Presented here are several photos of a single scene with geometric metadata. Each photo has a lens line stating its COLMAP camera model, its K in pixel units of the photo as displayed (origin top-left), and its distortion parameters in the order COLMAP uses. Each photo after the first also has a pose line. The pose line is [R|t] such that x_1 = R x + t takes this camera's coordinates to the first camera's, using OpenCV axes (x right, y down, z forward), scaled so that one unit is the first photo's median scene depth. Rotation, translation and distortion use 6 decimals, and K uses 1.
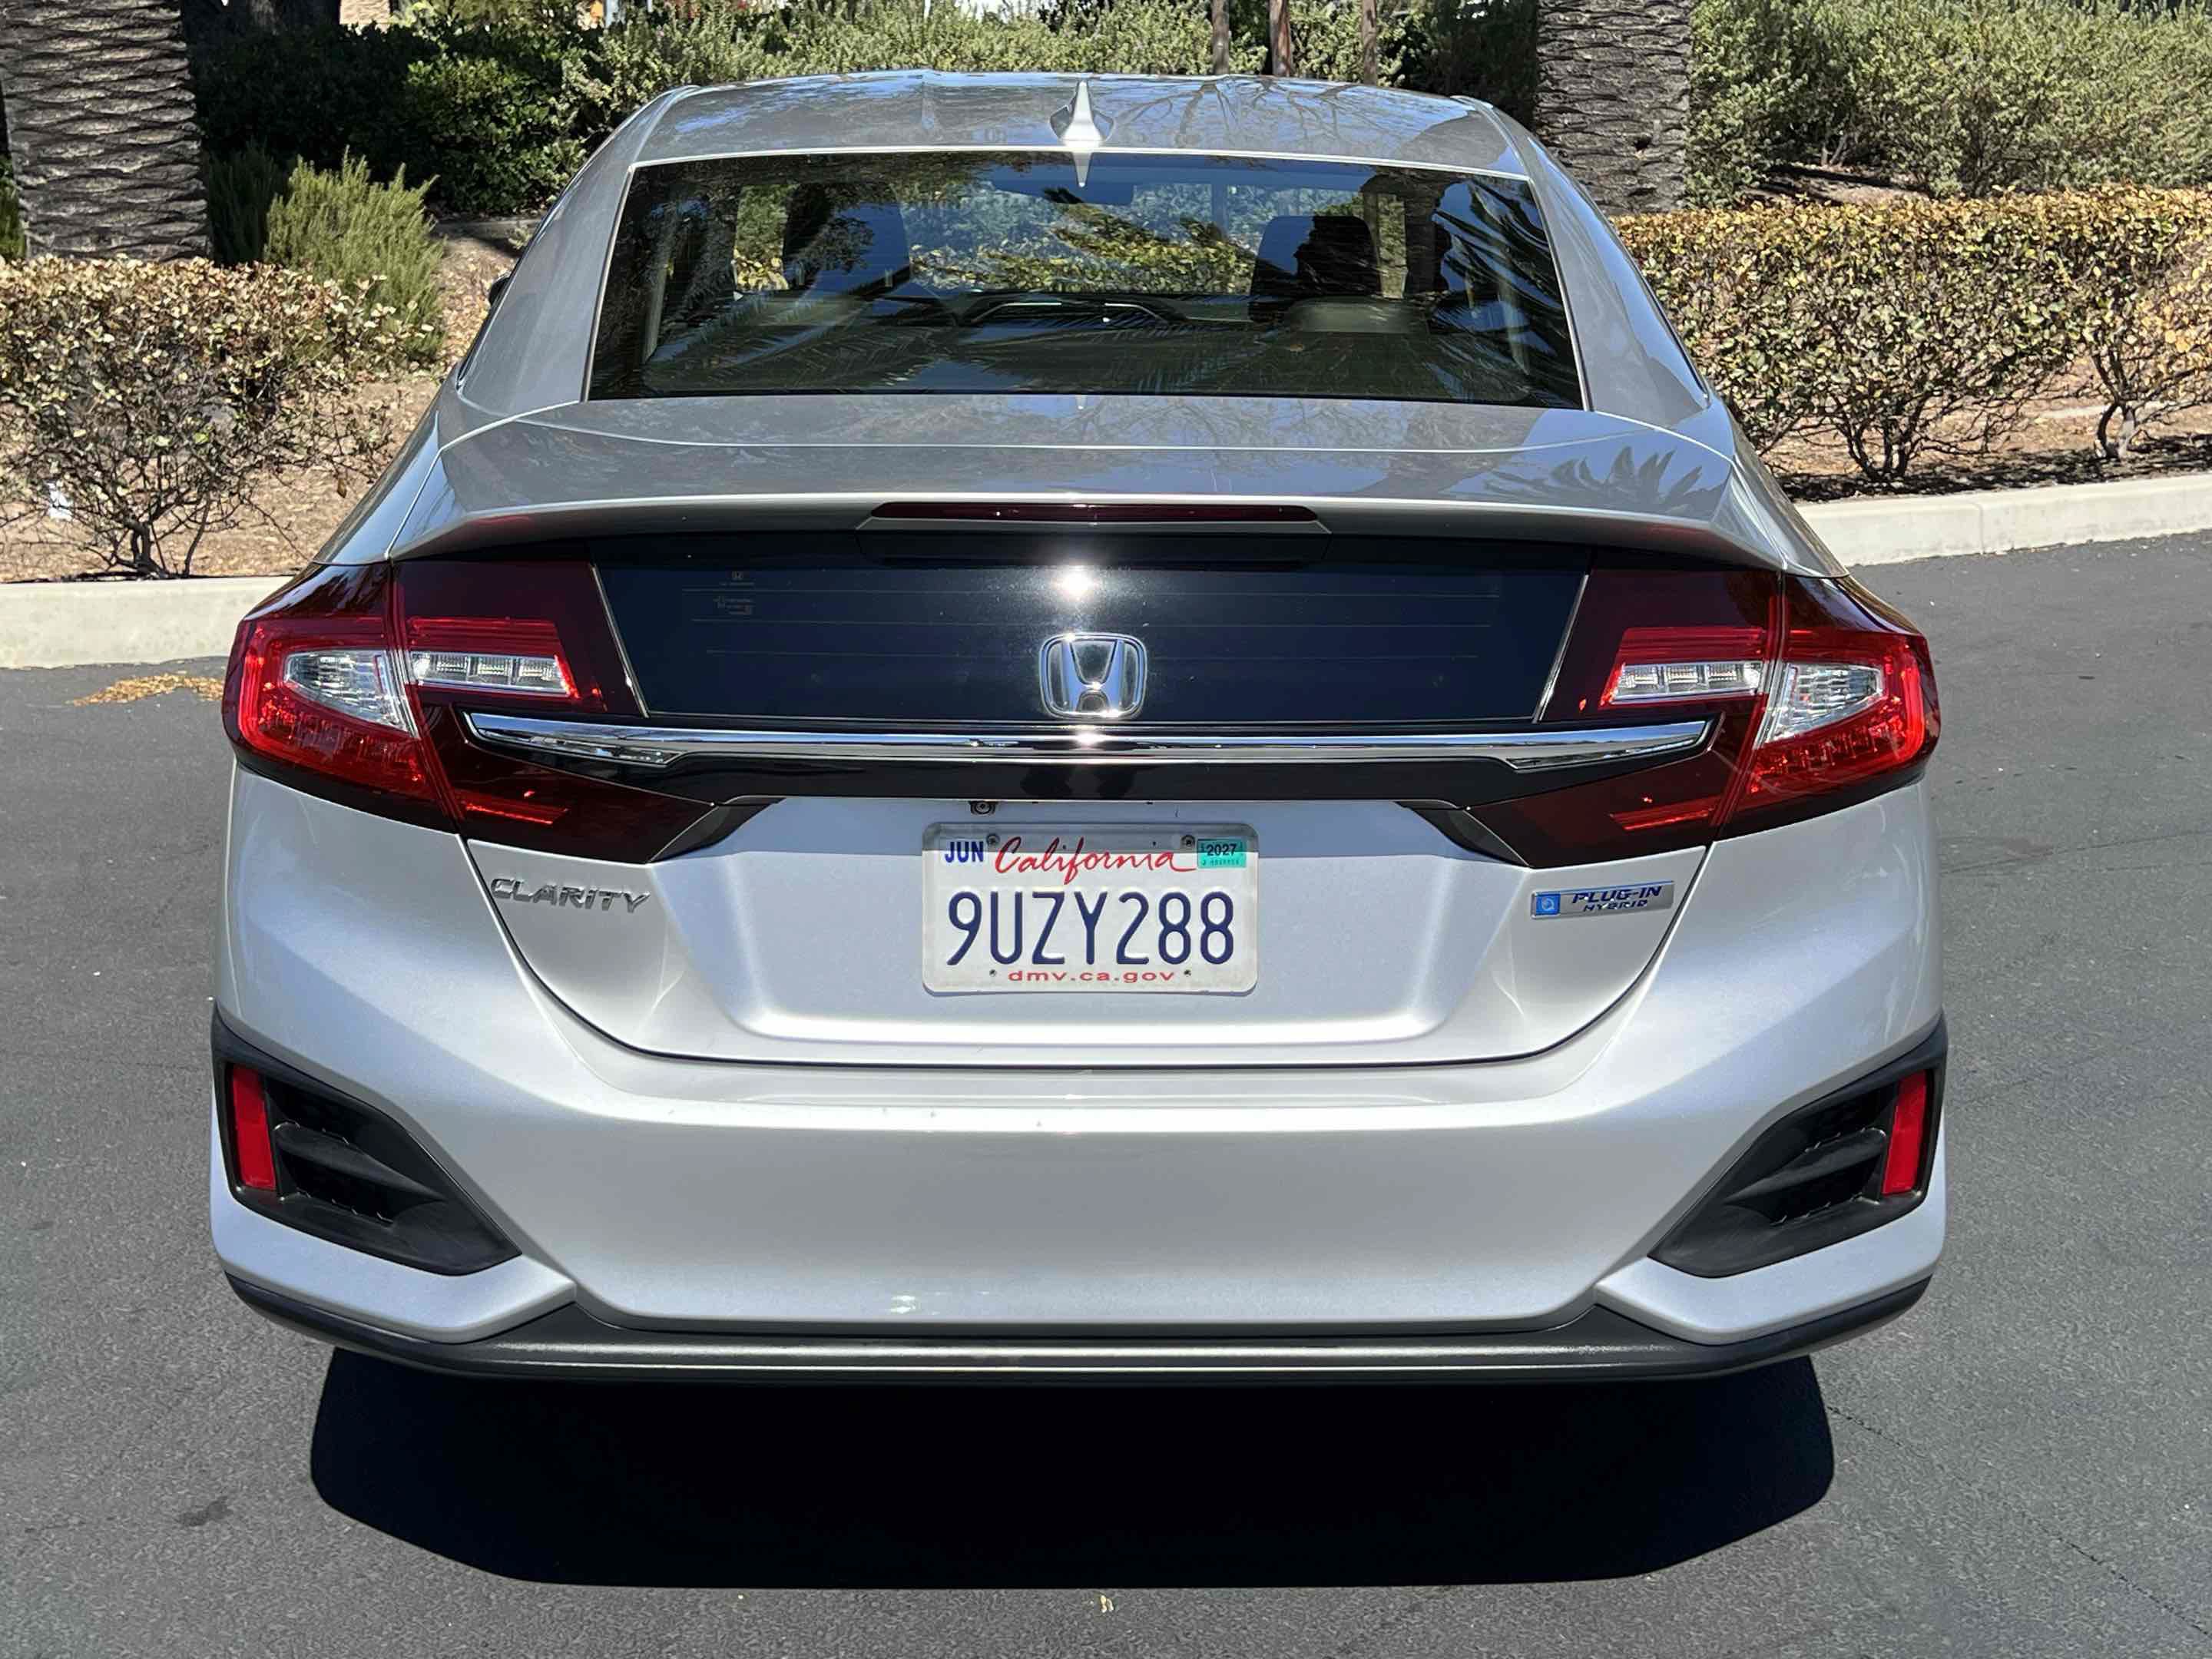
lens RADIAL K [[2770.5, 0, 1106.0], [0, 2770.5, 829.5], [0, 0, 1]] dist [0.114334, -0.268239]
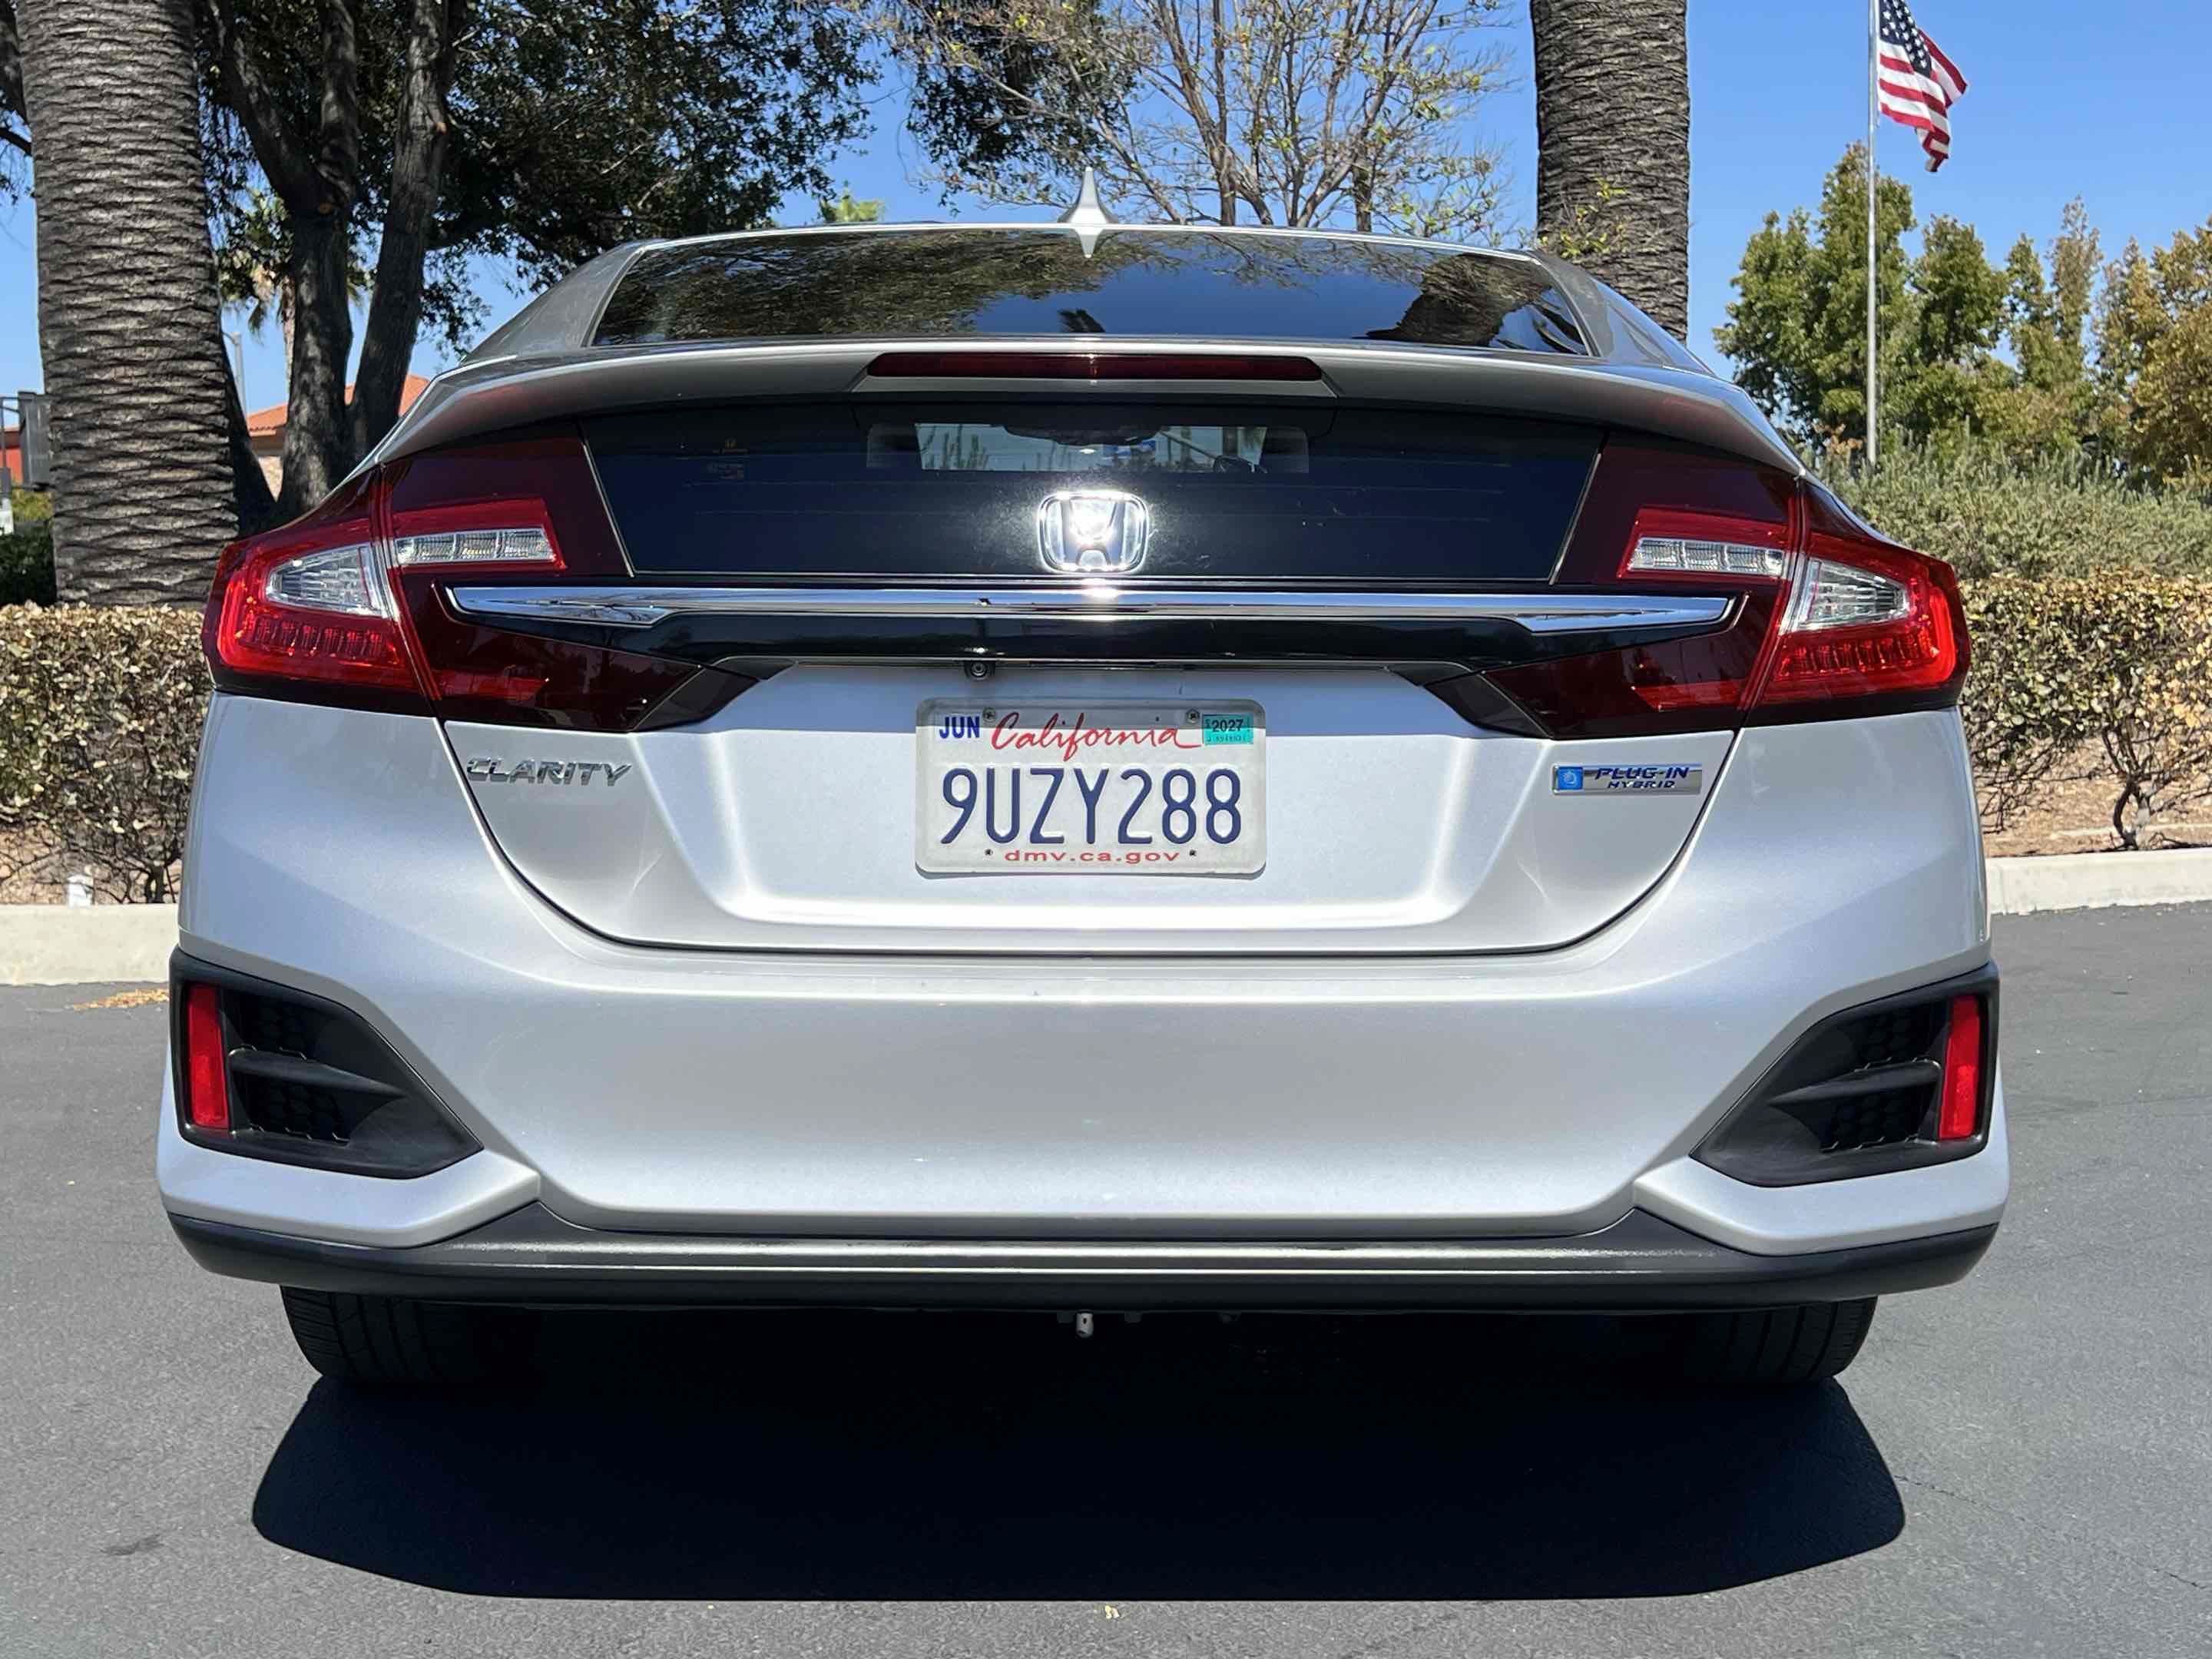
lens RADIAL K [[2765.4, 0, 1097.5], [0, 2765.4, 868.4], [0, 0, 1]] dist [0.142833, -0.381391]
pose [[0.999942, -0.002644, -0.010473, 0.005846], [0.000615, 0.981953, -0.189123, 0.210172], [0.010784, 0.189106, 0.981898, 0.059235]]
